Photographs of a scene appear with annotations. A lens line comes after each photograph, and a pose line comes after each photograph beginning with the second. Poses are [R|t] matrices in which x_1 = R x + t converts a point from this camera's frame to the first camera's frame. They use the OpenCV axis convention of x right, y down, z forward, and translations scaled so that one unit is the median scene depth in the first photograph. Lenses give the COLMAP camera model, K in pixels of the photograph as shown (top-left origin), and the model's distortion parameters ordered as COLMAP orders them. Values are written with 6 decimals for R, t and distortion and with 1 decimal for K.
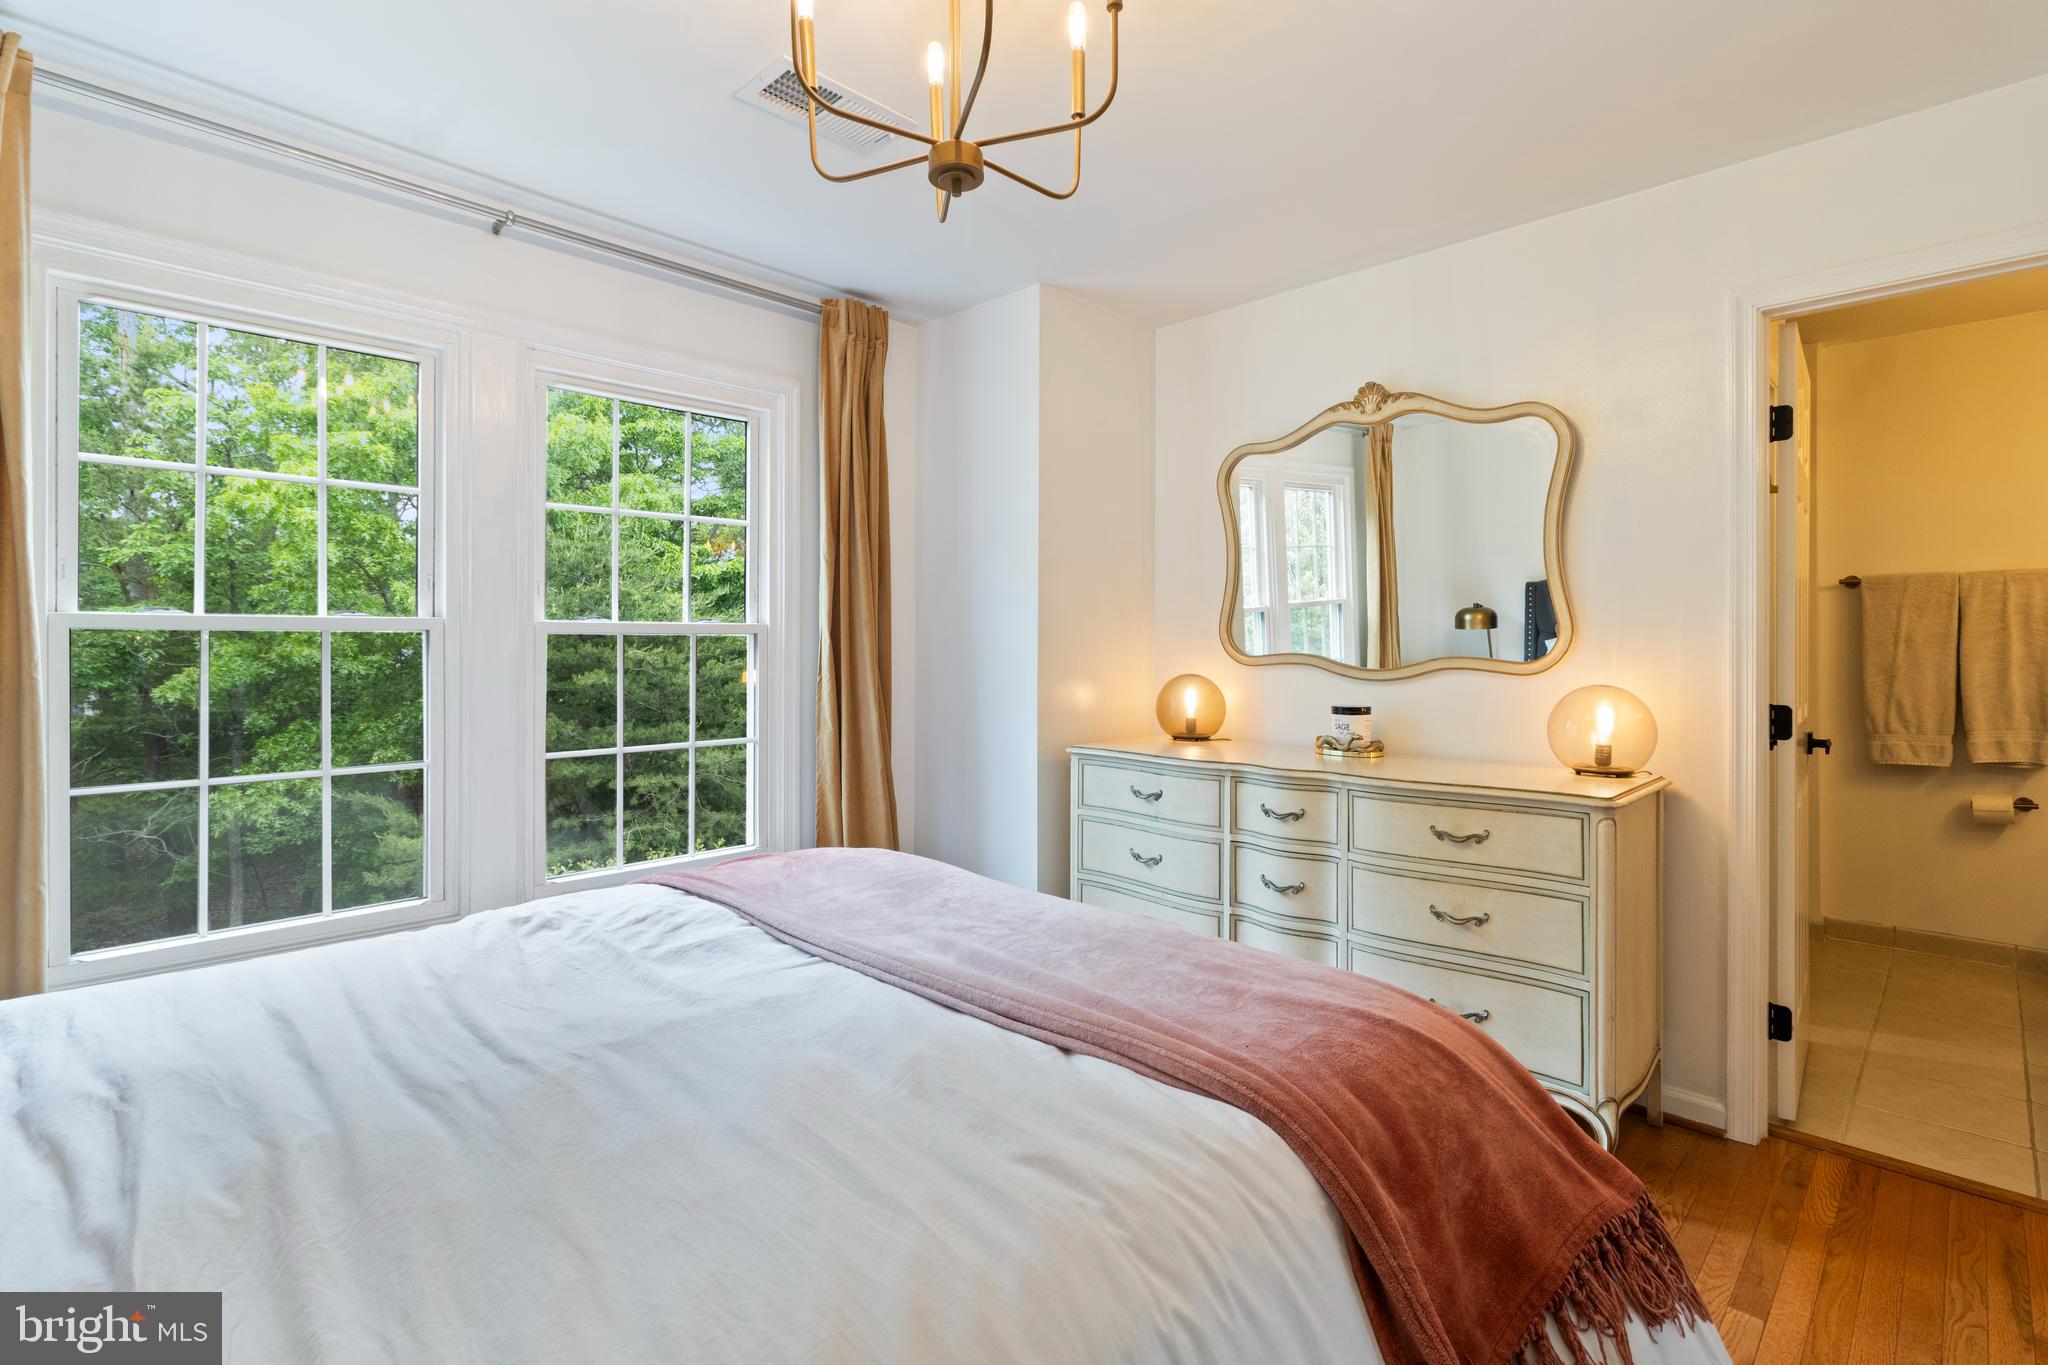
lens RADIAL K [[973.4, 0, 1040.5], [0, 973.4, 643.7], [0, 0, 1]] dist [0.000841, -0.000475]
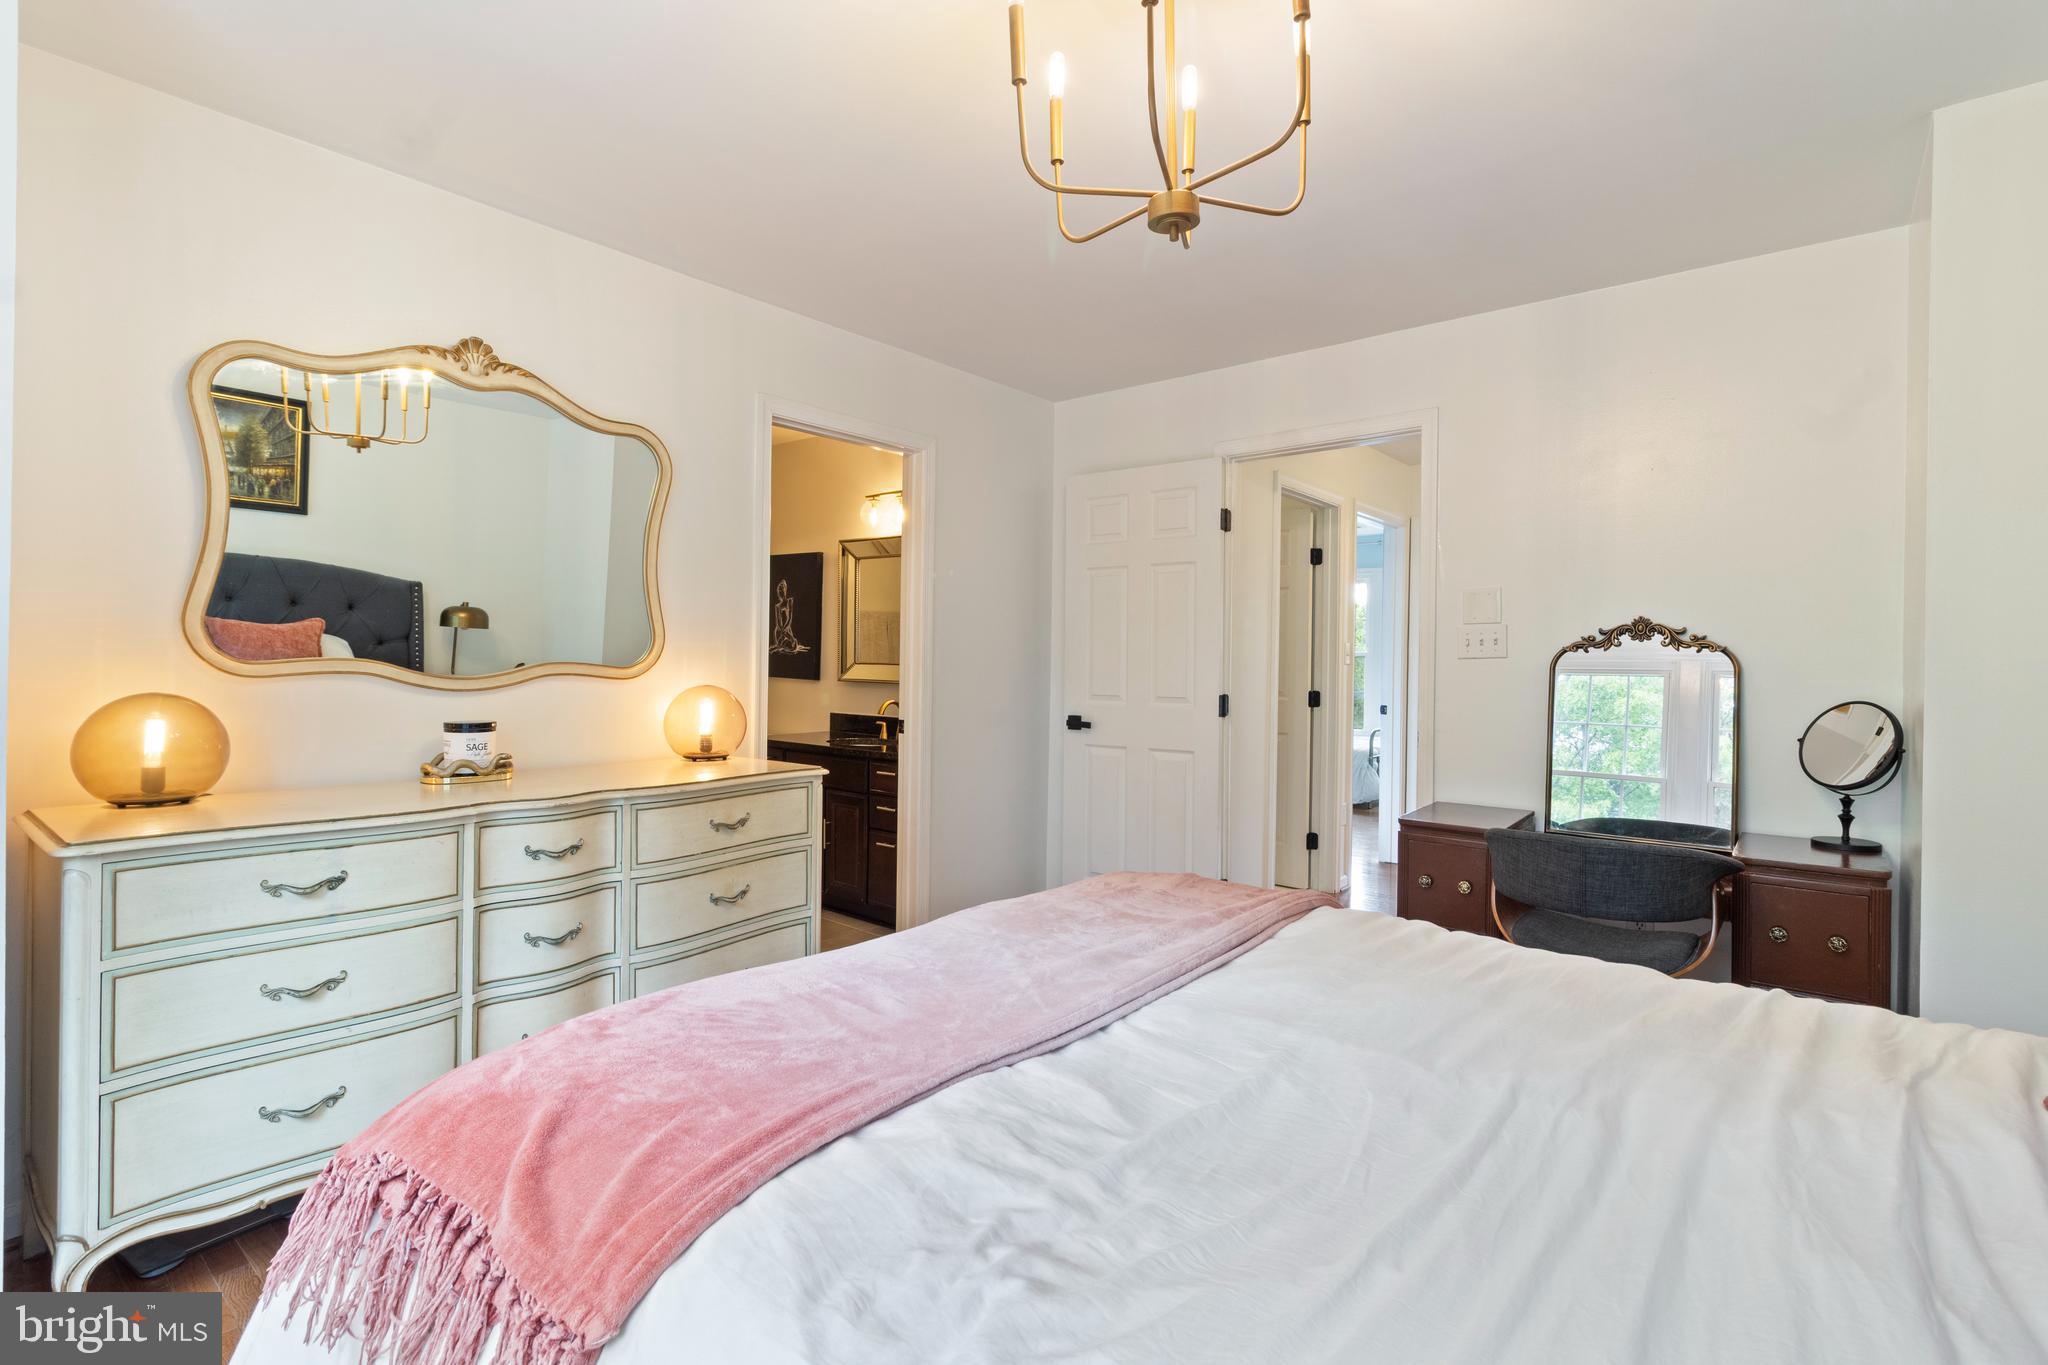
lens RADIAL K [[973.4, 0, 1021.8], [0, 973.4, 671.0], [0, 0, 1]] dist [0.000841, -0.000475]
pose [[-0.097247, -0.013145, 0.995173, -0.609498], [-0.014888, 0.999820, 0.011752, 0.004011], [-0.995149, -0.013673, -0.097425, 0.670303]]
